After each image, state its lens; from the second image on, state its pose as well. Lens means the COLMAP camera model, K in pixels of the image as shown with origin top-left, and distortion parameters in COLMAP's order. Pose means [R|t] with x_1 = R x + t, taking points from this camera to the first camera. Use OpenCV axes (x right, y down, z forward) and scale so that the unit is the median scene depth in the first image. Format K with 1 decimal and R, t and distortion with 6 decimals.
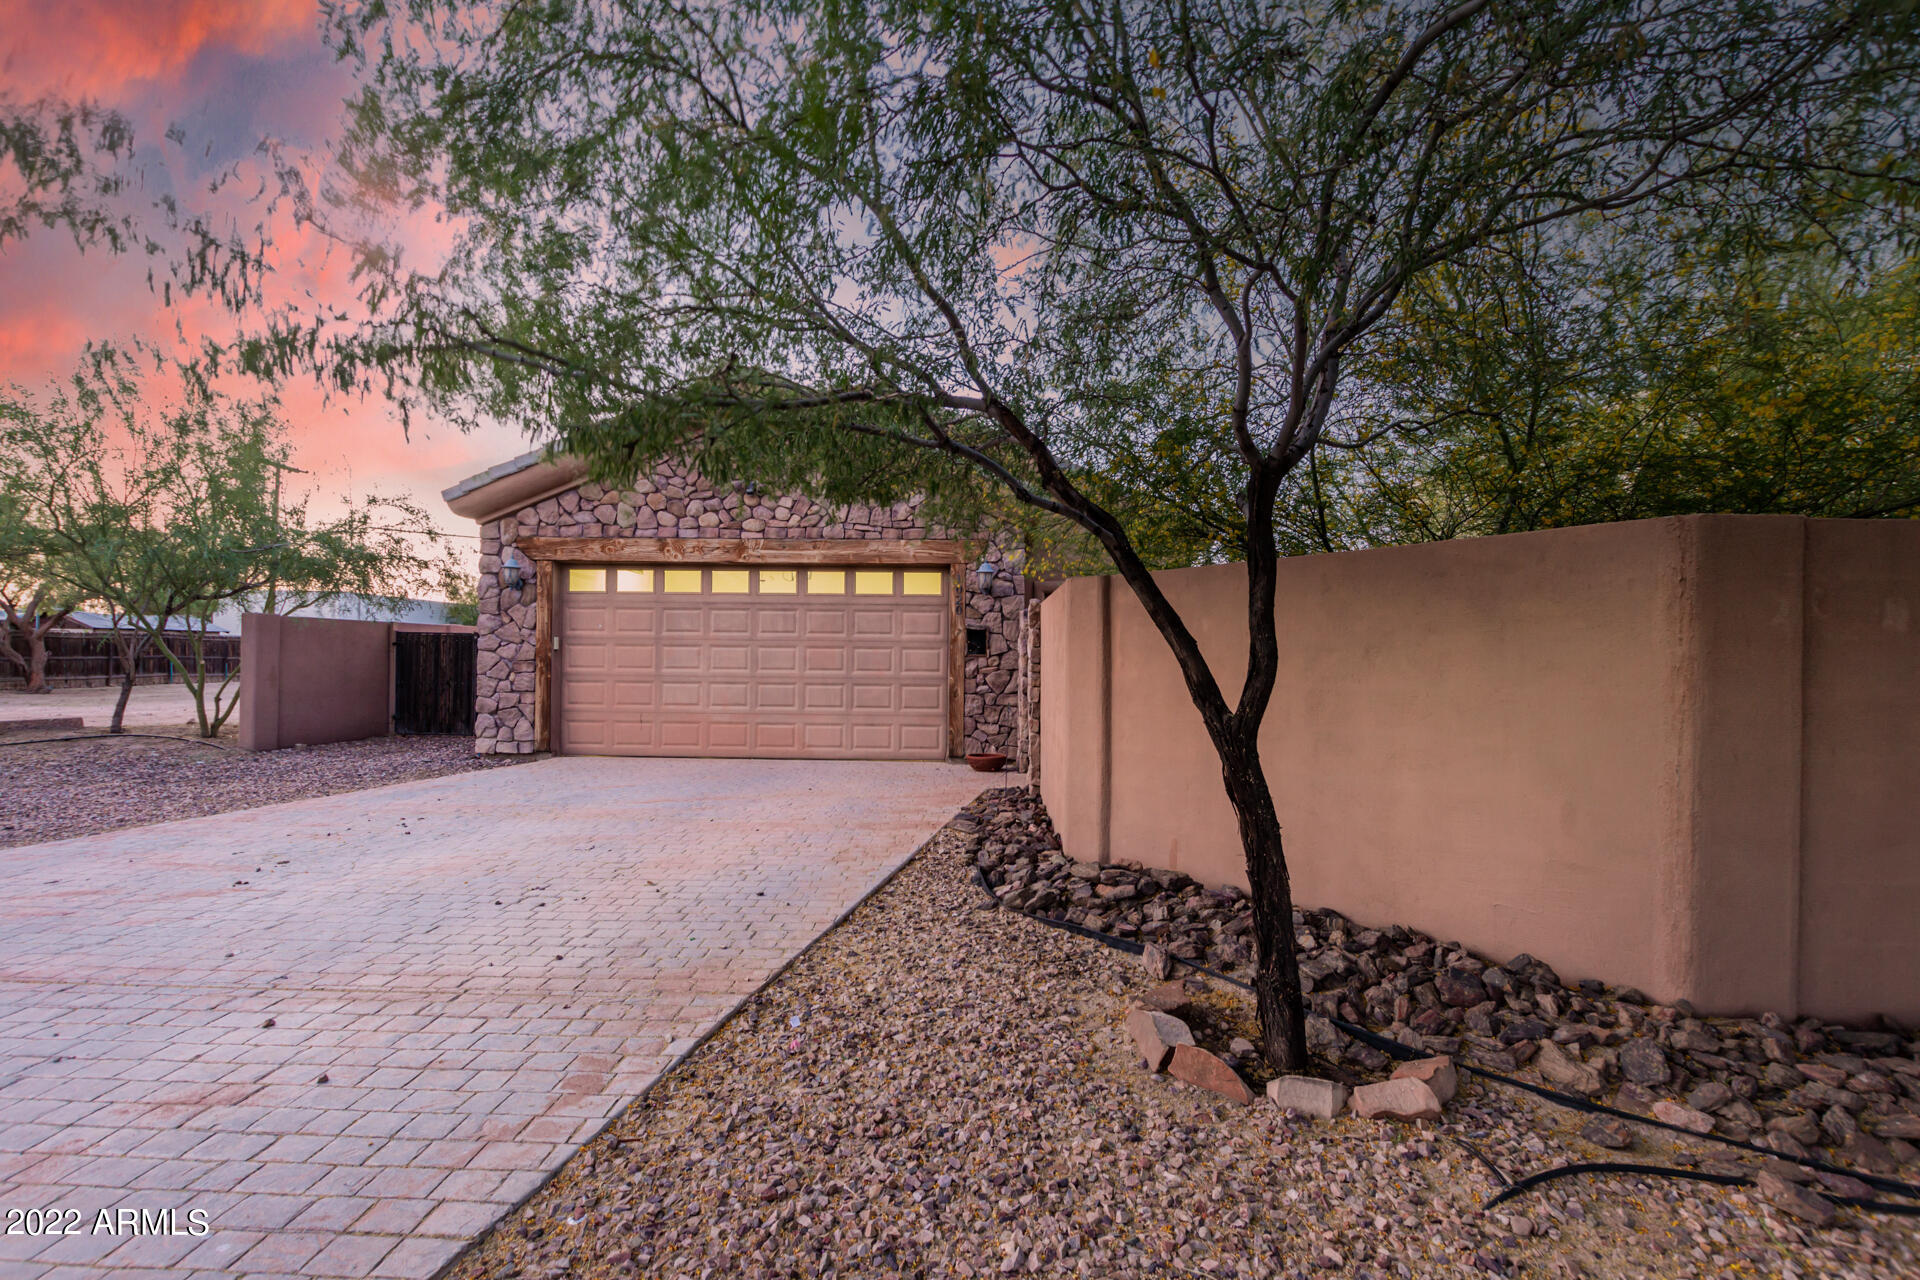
lens RADIAL K [[877.7, 0, 965.4], [0, 877.7, 643.1], [0, 0, 1]] dist [0.004473, 0.000256]
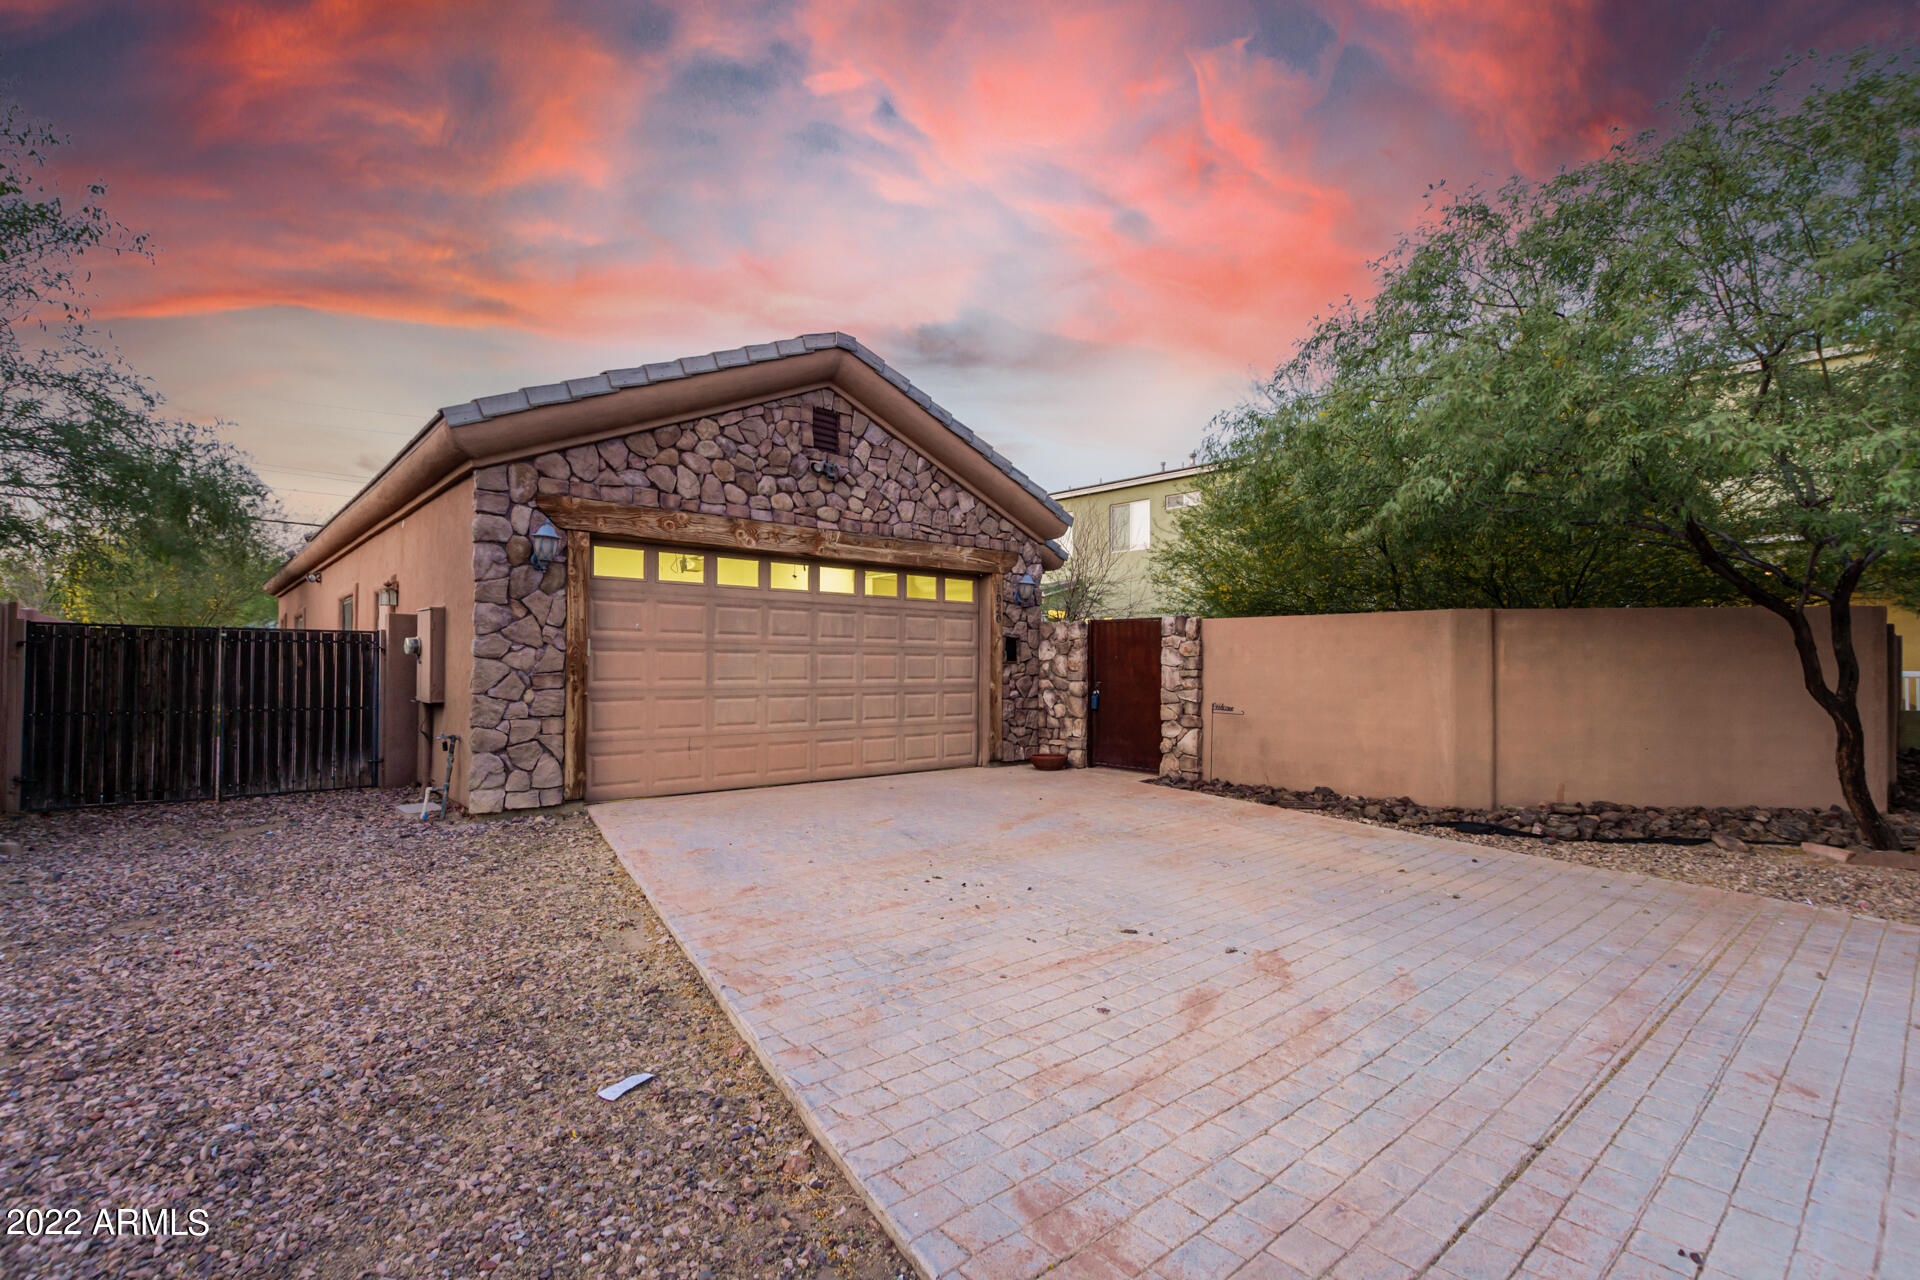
lens RADIAL K [[877.7, 0, 965.8], [0, 877.7, 643.8], [0, 0, 1]] dist [0.004473, 0.000256]
pose [[0.731326, 0.009755, 0.681958, -0.733270], [-0.008555, 0.999950, -0.005130, -0.001945], [-0.681975, -0.002082, 0.731373, 0.266653]]
